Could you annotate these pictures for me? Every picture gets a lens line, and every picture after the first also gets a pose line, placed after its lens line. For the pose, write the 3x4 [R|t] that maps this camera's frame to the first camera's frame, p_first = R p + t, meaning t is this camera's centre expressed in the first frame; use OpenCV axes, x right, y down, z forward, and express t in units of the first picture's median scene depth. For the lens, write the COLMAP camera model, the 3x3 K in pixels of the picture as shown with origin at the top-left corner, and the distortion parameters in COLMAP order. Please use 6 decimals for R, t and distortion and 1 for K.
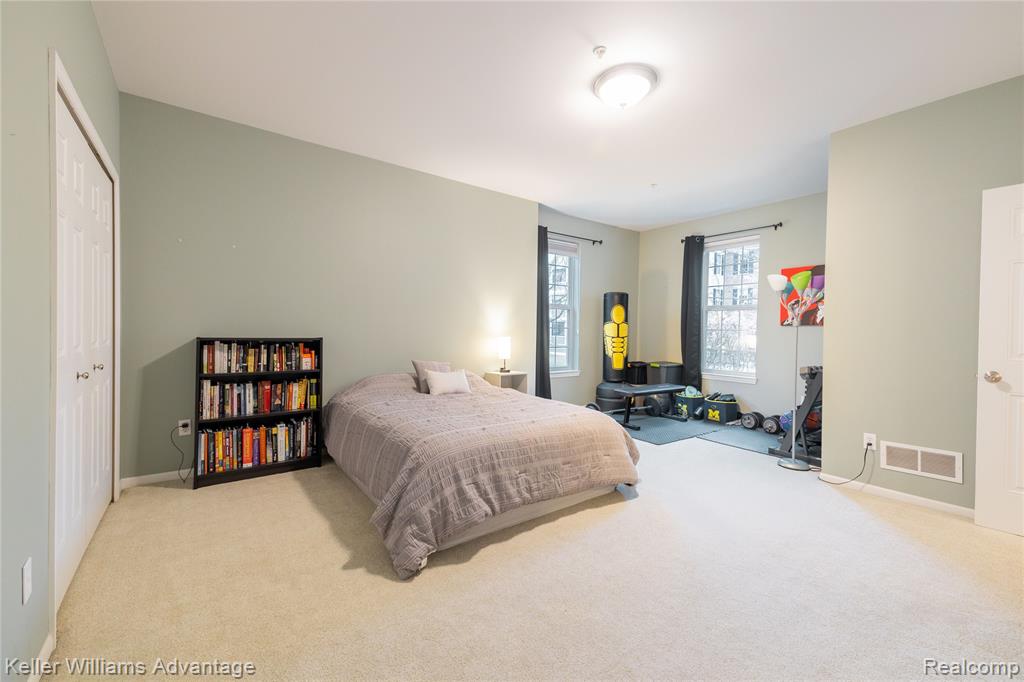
lens RADIAL K [[415.2, 0, 512.7], [0, 415.2, 337.5], [0, 0, 1]] dist [0.058294, -0.021683]
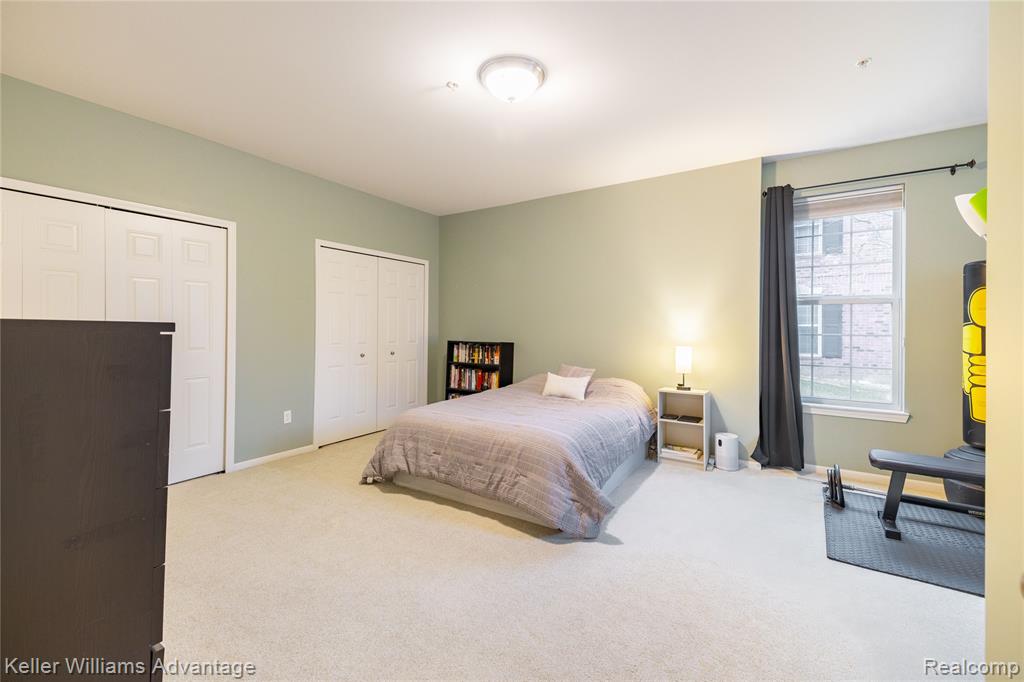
lens RADIAL K [[415.2, 0, 512.7], [0, 415.2, 337.5], [0, 0, 1]] dist [0.058294, -0.021683]
pose [[0.366216, 0.000402, -0.930530, 0.945931], [-0.024244, 0.999665, -0.009109, -0.004636], [0.930214, 0.025896, 0.366103, 0.580273]]
